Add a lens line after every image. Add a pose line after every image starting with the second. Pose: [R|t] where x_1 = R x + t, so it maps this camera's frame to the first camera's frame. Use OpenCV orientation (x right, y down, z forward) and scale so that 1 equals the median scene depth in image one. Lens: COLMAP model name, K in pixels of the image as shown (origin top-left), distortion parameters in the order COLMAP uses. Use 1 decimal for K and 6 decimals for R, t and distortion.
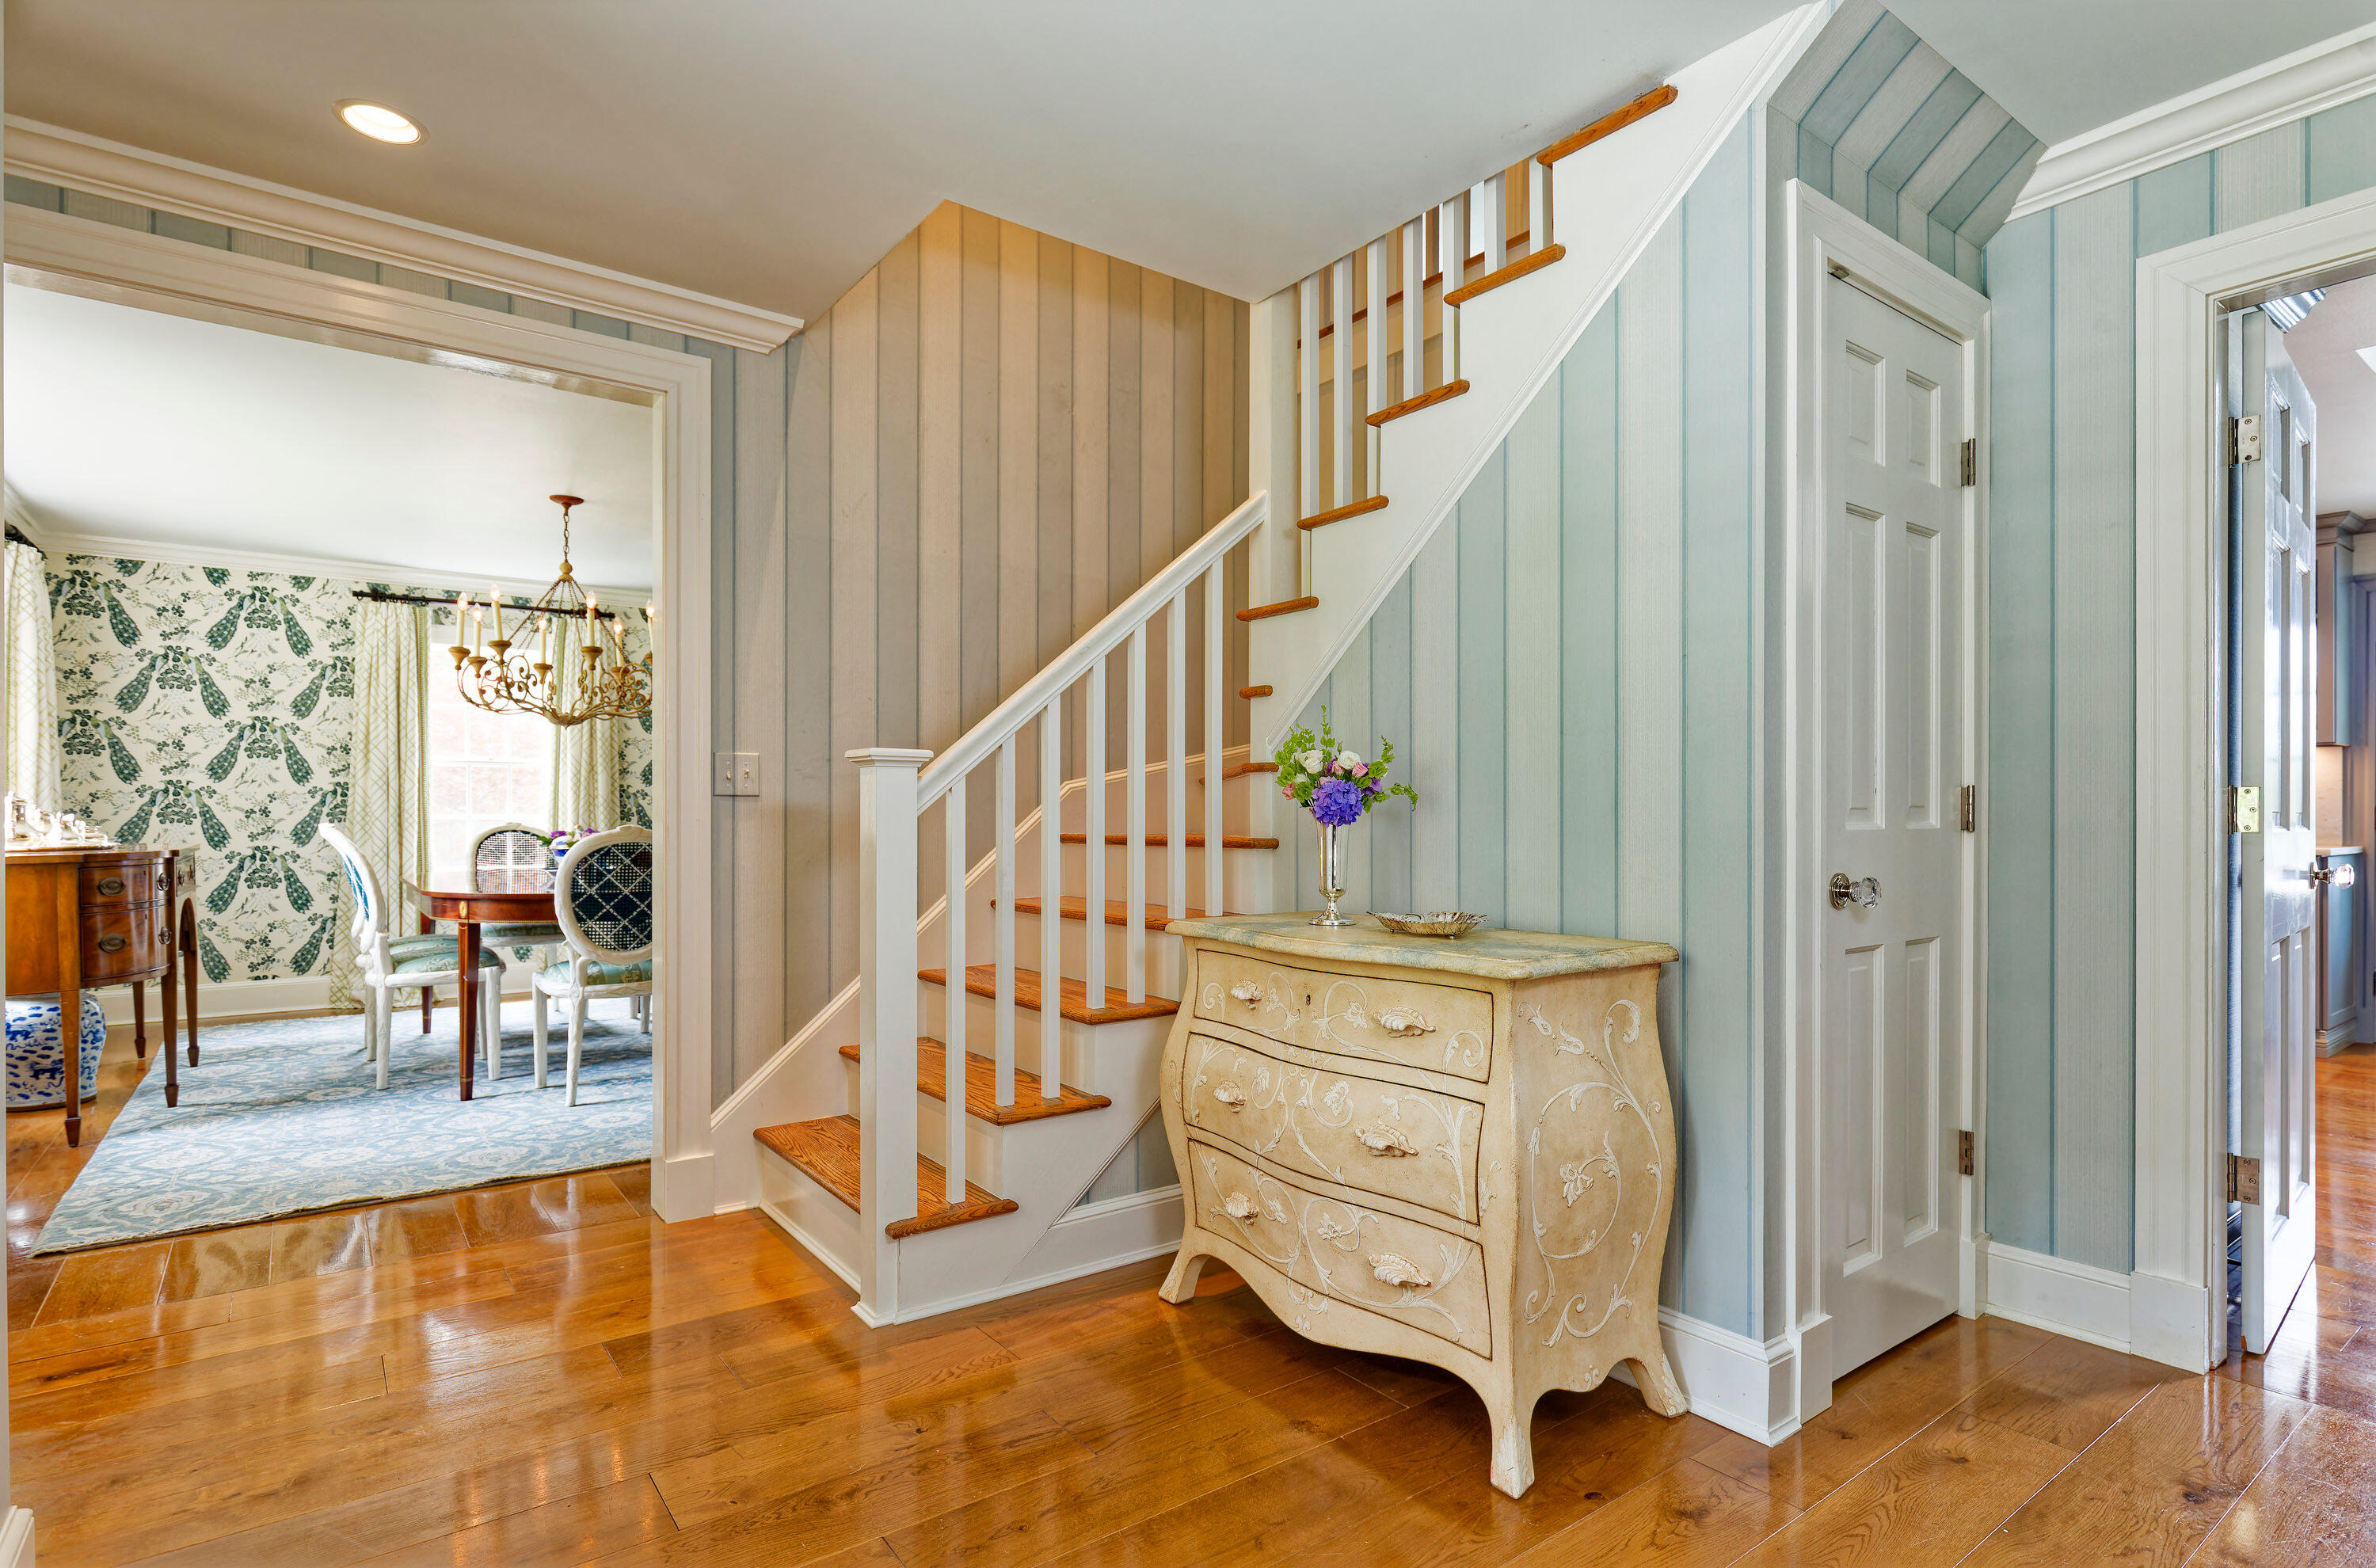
lens RADIAL K [[1202.8, 0, 1190.1], [0, 1202.8, 807.9], [0, 0, 1]] dist [0.000807, 0.001748]
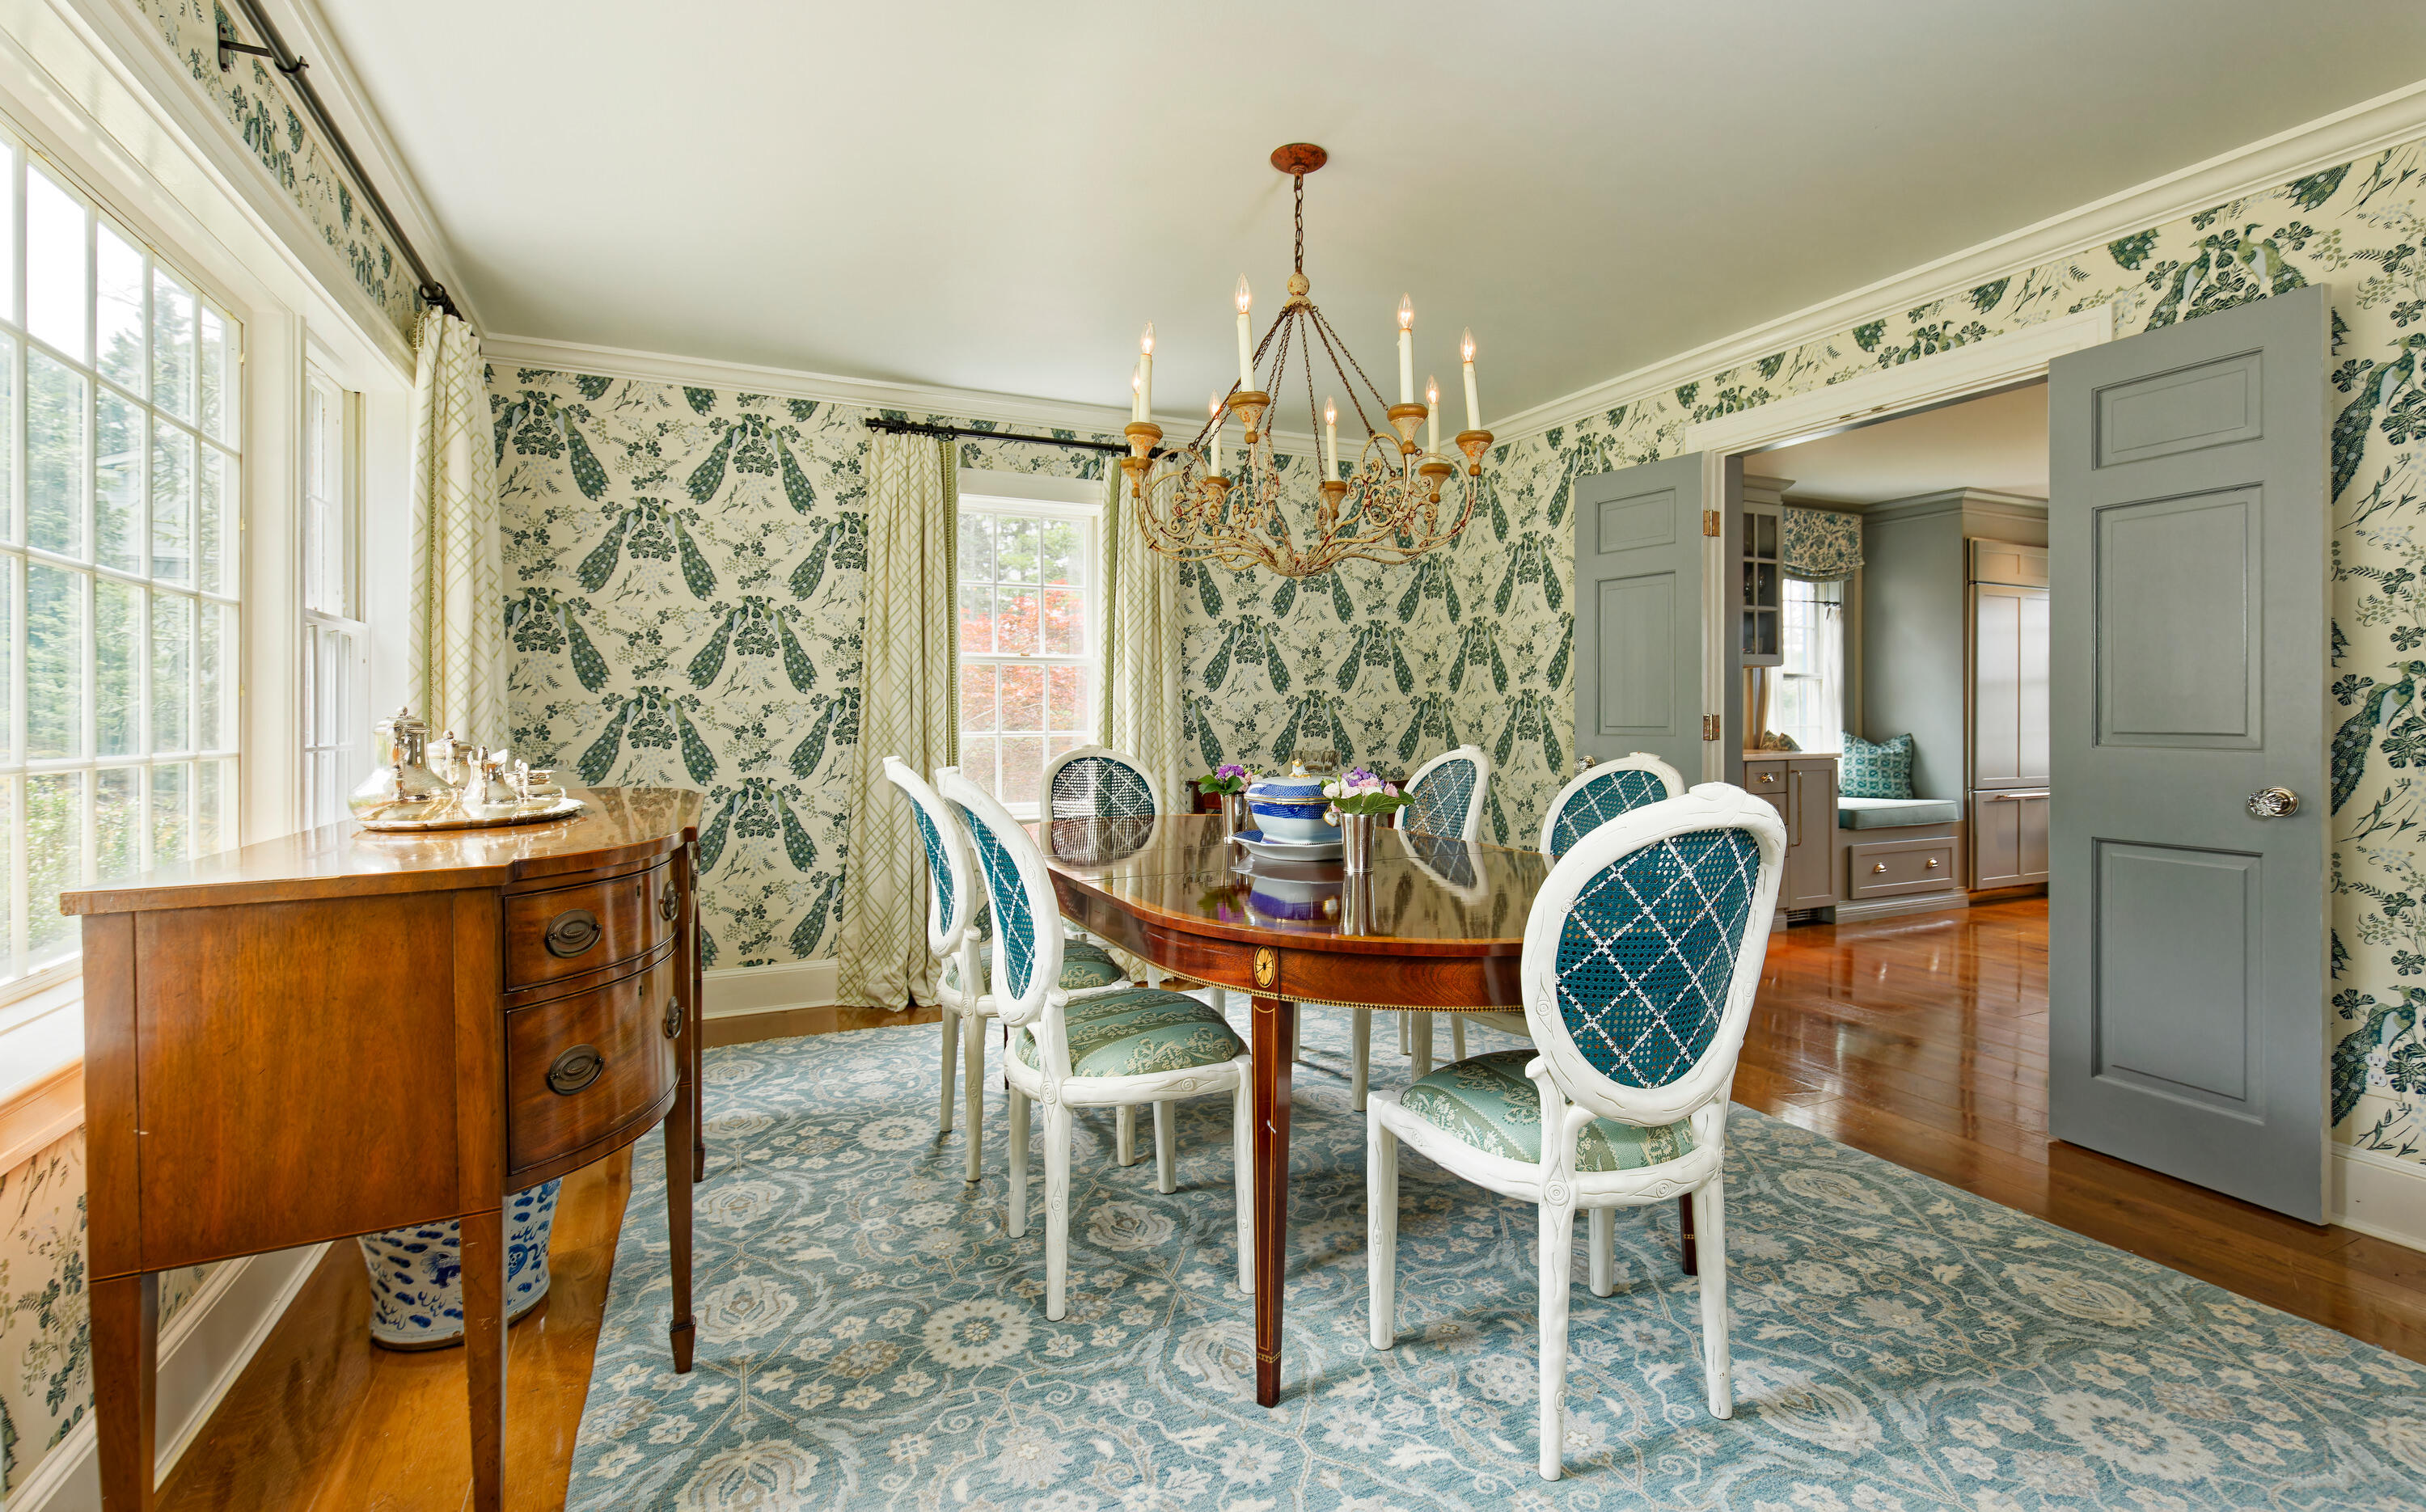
lens RADIAL K [[1125.6, 0, 1243.2], [0, 1125.6, 704.5], [0, 0, 1]] dist [0.004033, -0.000158]
pose [[0.981194, -0.005937, -0.192930, -0.364490], [0.004827, 0.999969, -0.006223, -0.006389], [0.192961, 0.005175, 0.981193, 0.407683]]
